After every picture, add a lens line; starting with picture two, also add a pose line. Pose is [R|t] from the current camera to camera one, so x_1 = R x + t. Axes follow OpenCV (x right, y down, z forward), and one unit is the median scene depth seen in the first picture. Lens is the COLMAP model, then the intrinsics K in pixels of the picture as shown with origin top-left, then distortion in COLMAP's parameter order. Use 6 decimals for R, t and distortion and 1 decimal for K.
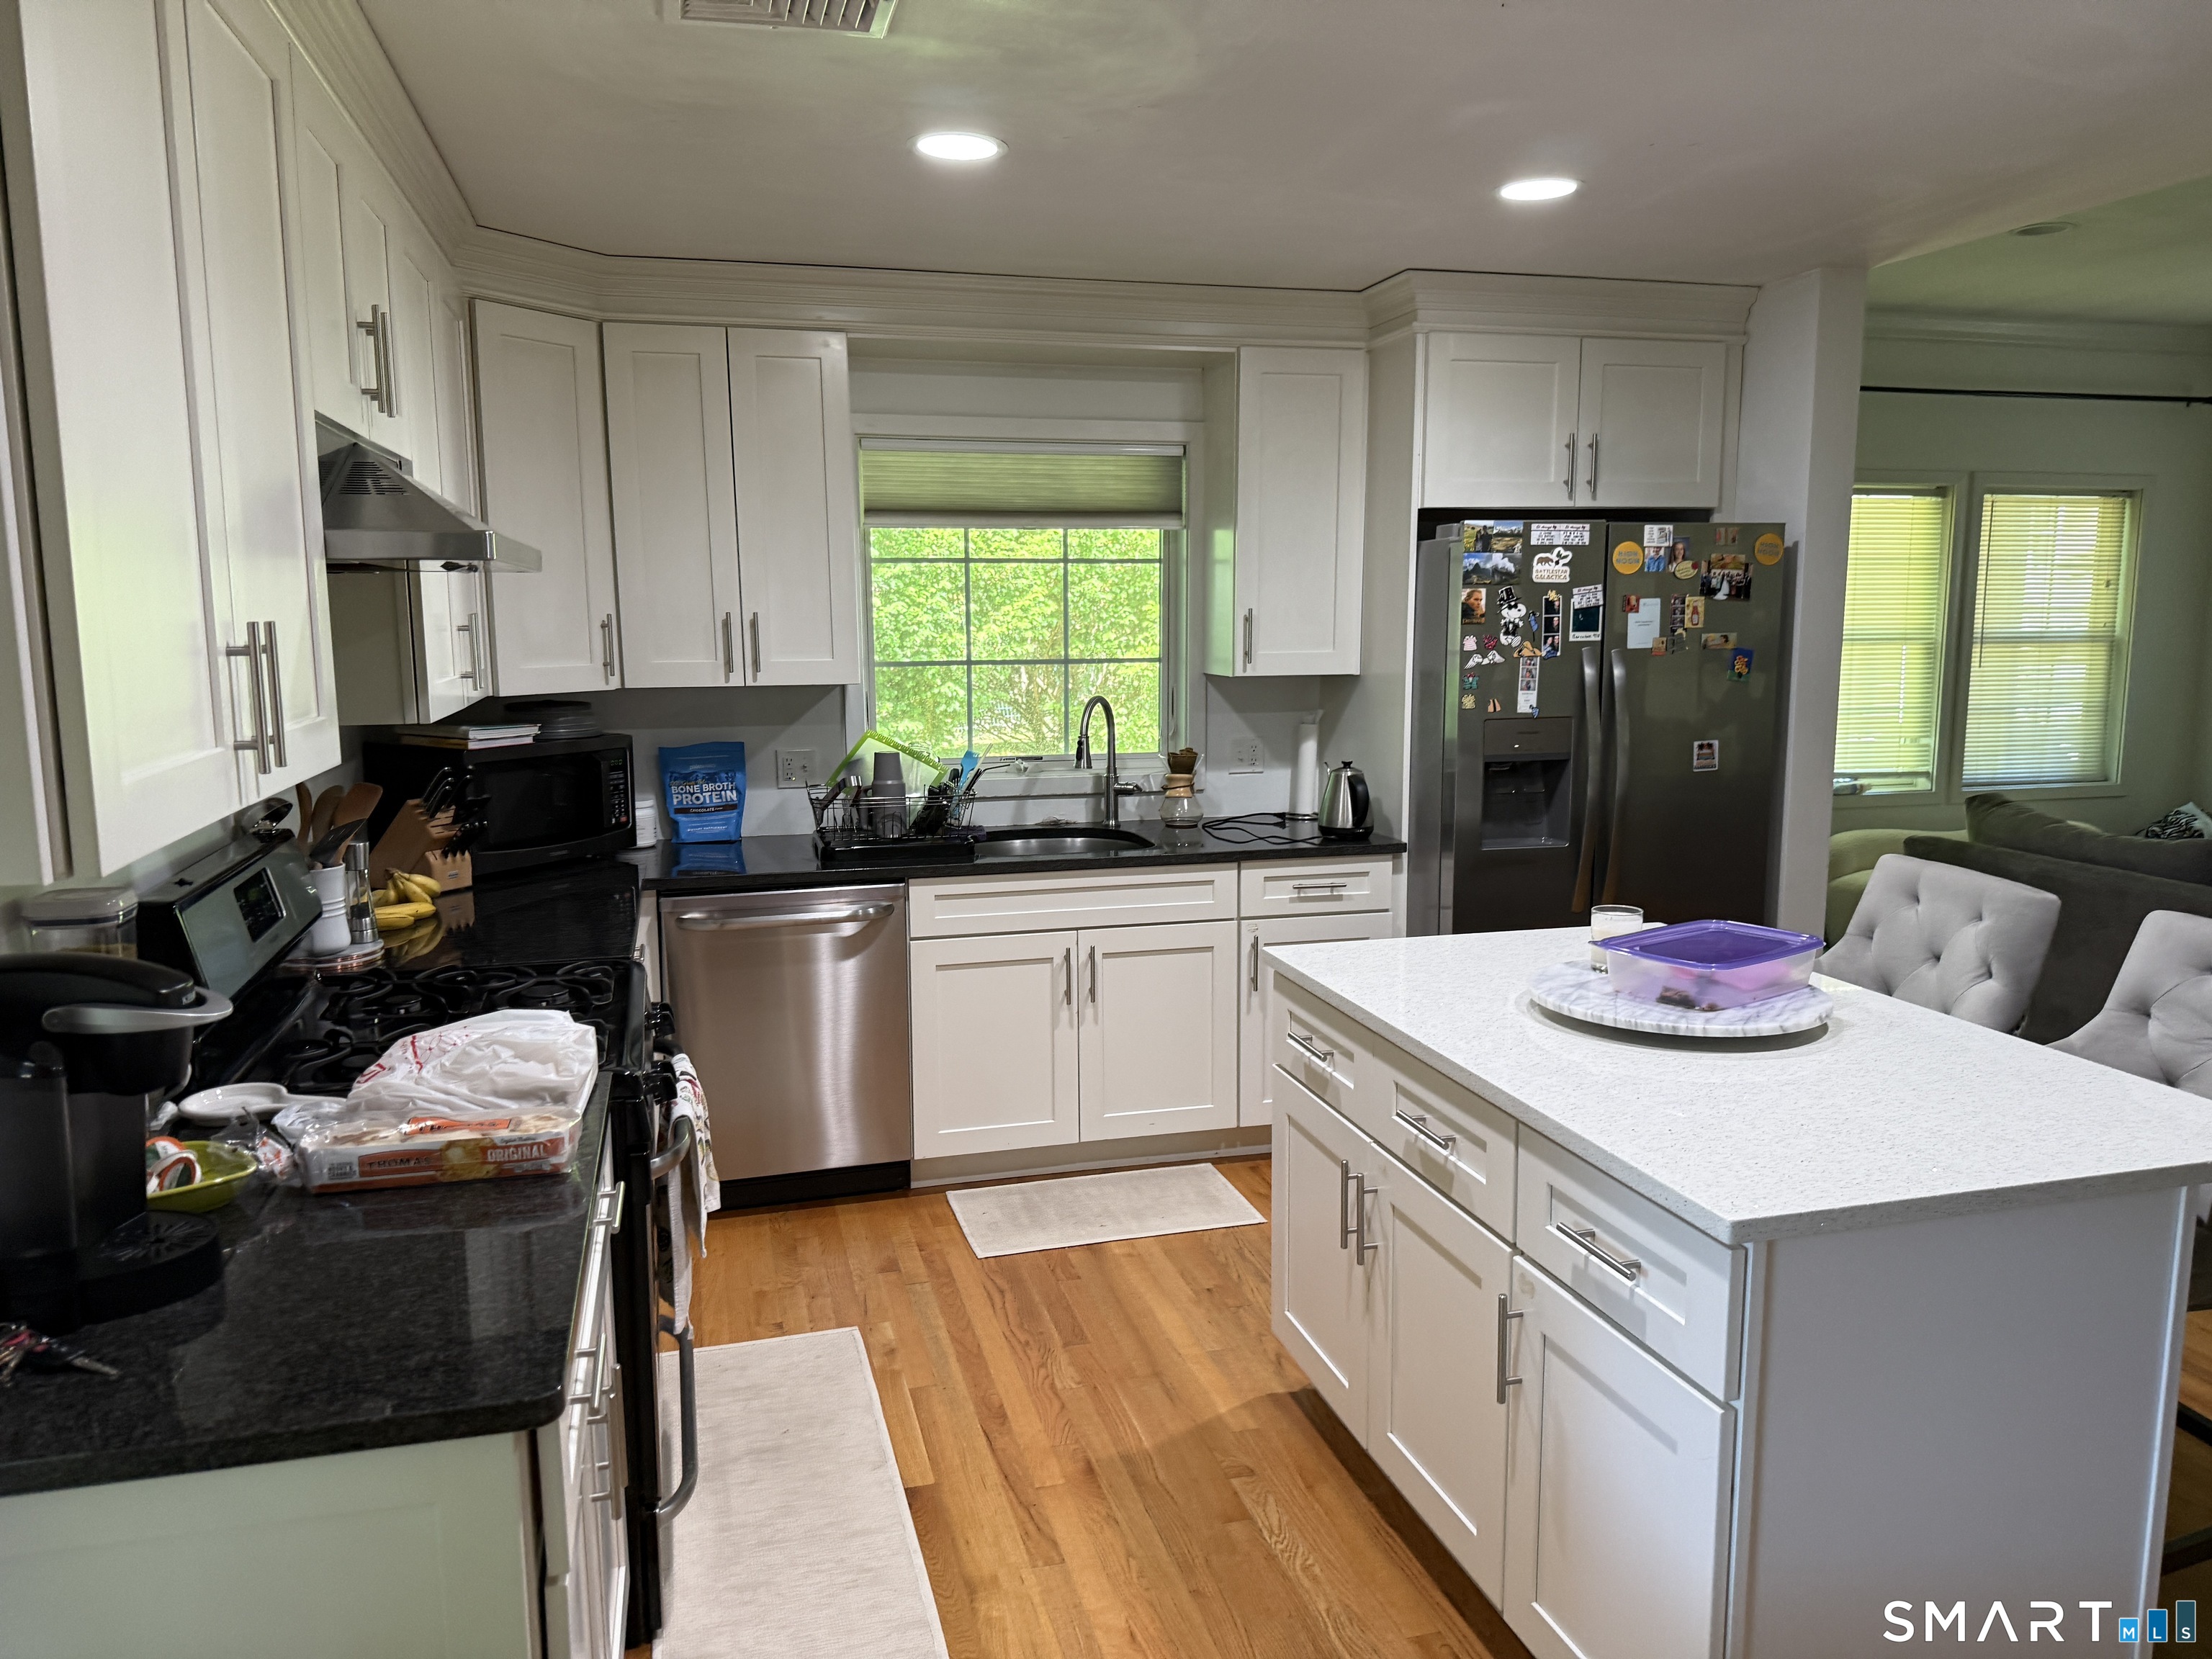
lens RADIAL K [[1562.5, 0, 1108.8], [0, 1562.5, 839.0], [0, 0, 1]] dist [0.102623, -0.135972]
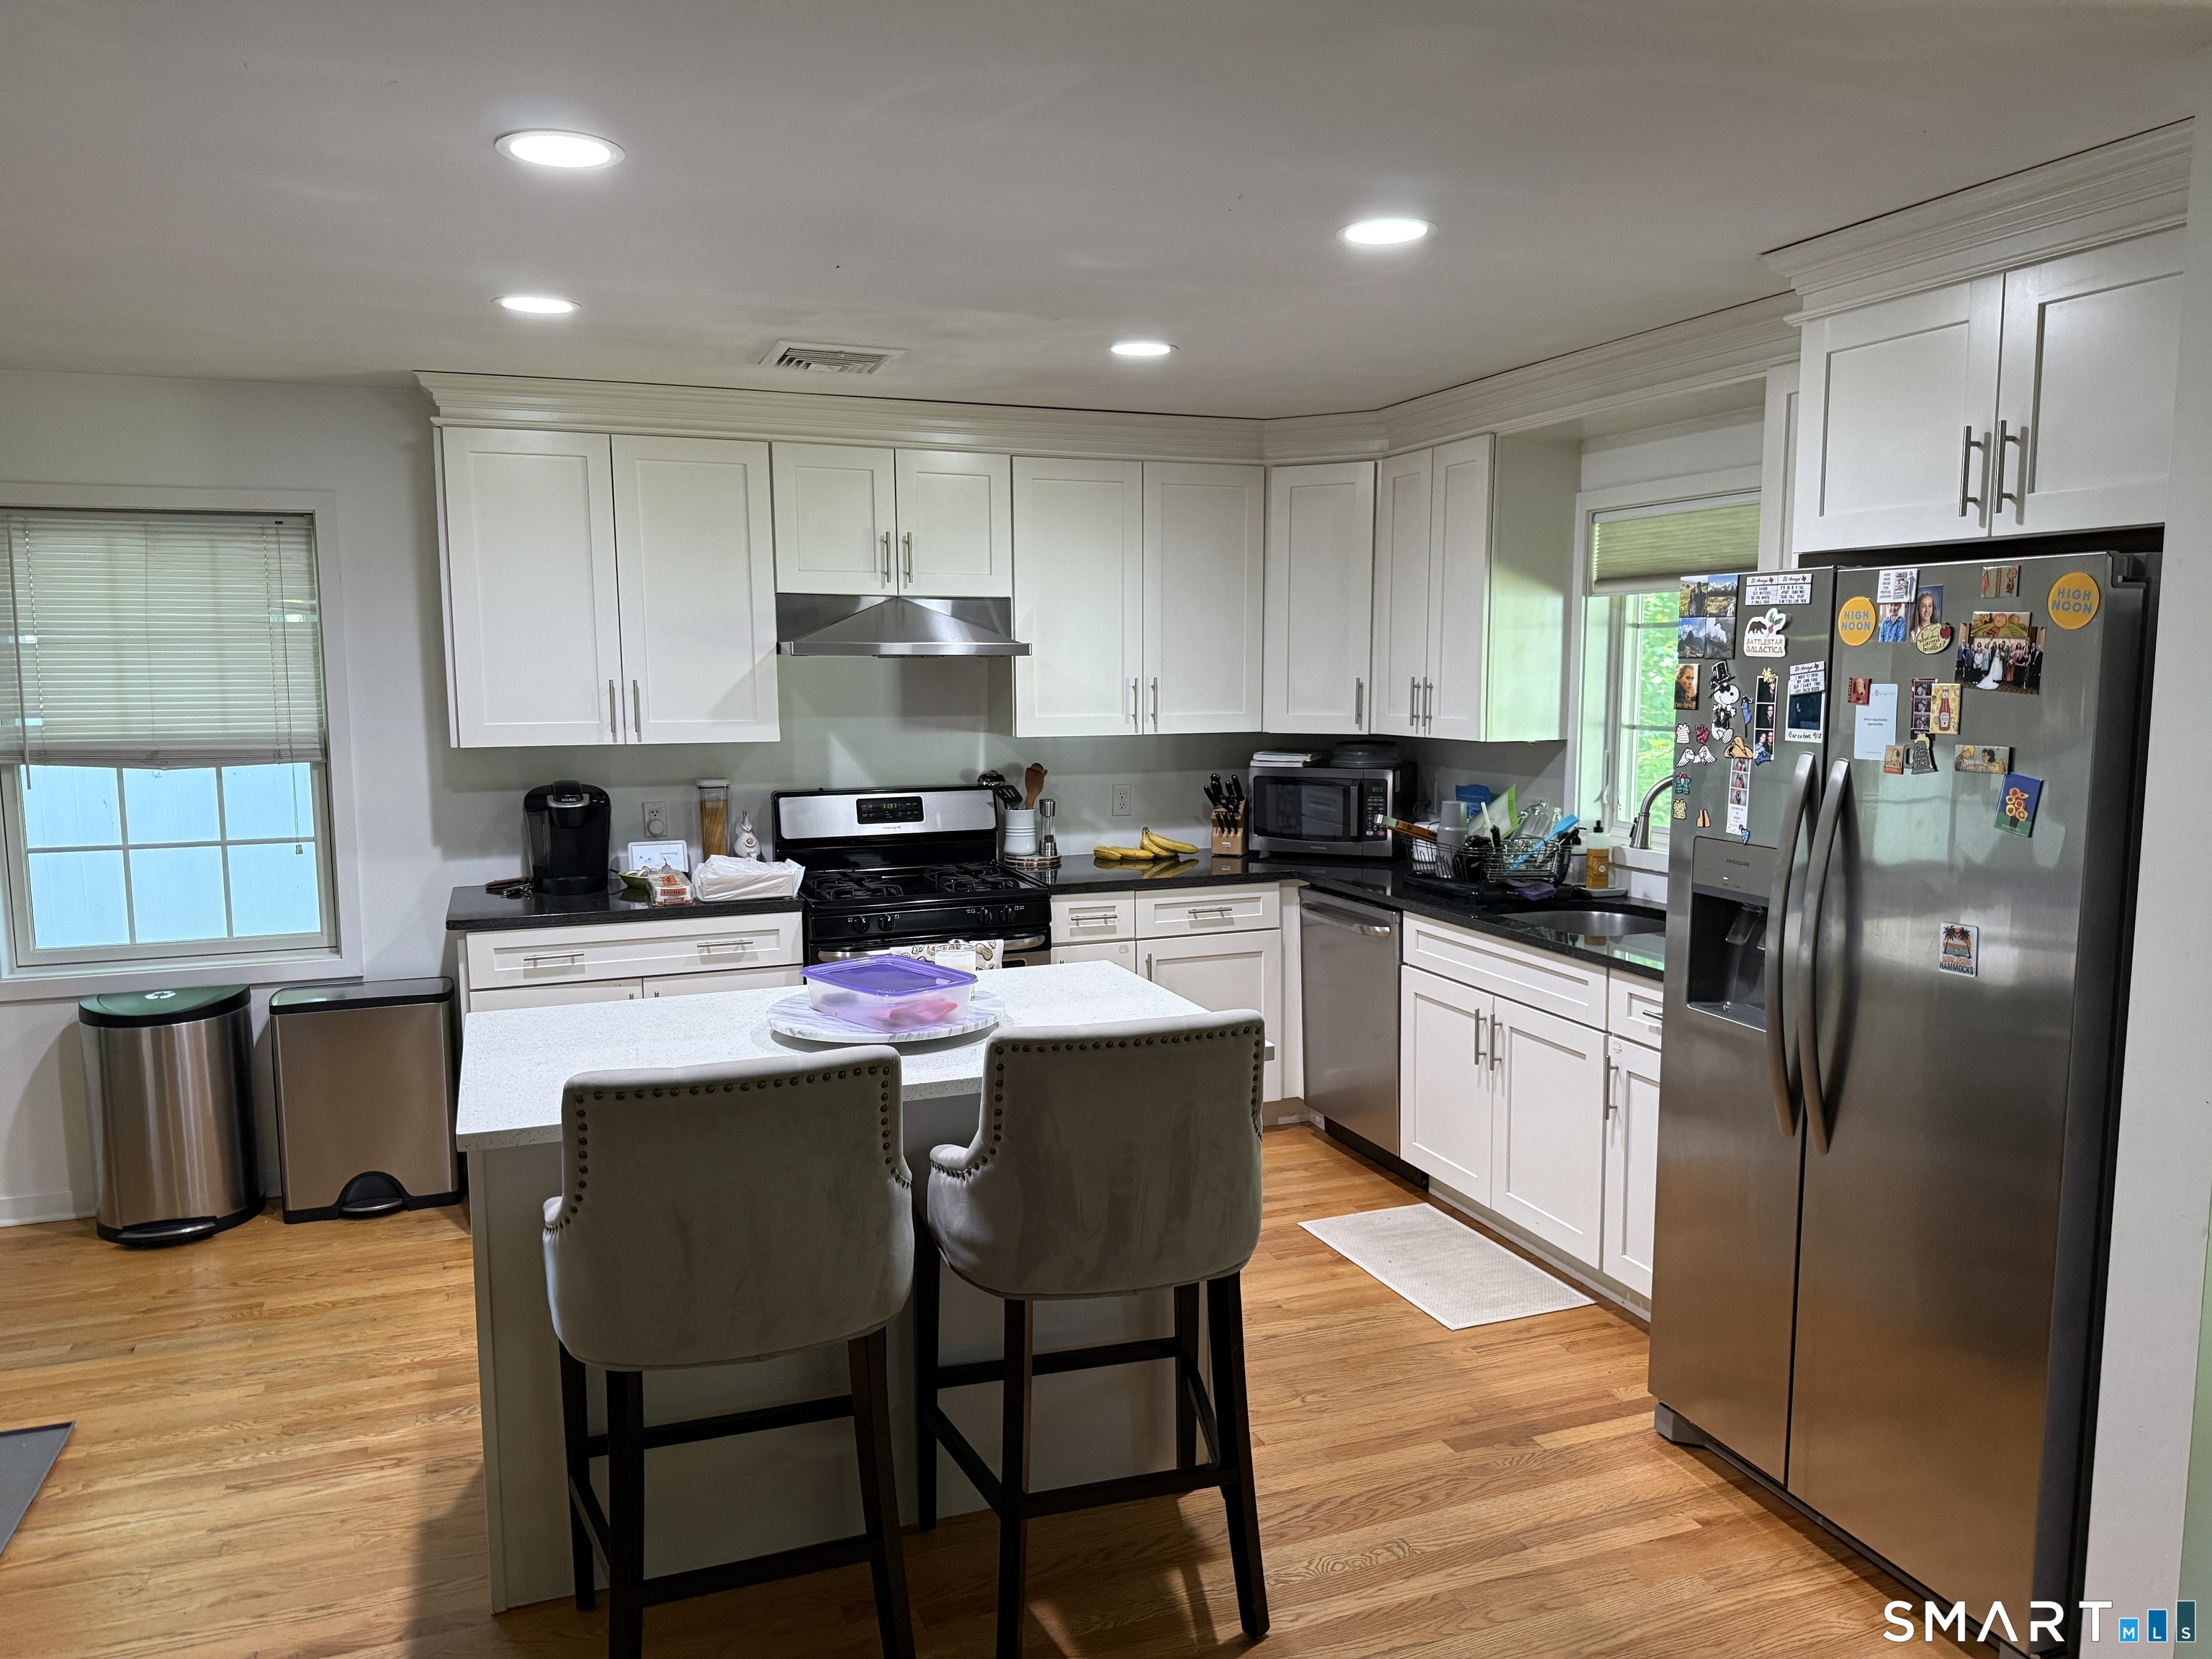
lens RADIAL K [[1562.5, 0, 1108.8], [0, 1562.5, 839.0], [0, 0, 1]] dist [0.102623, -0.135972]
pose [[0.103560, 0.121303, -0.987199, 0.959412], [-0.154285, 0.982481, 0.104538, -0.110262], [0.982584, 0.141484, 0.120460, 0.629982]]
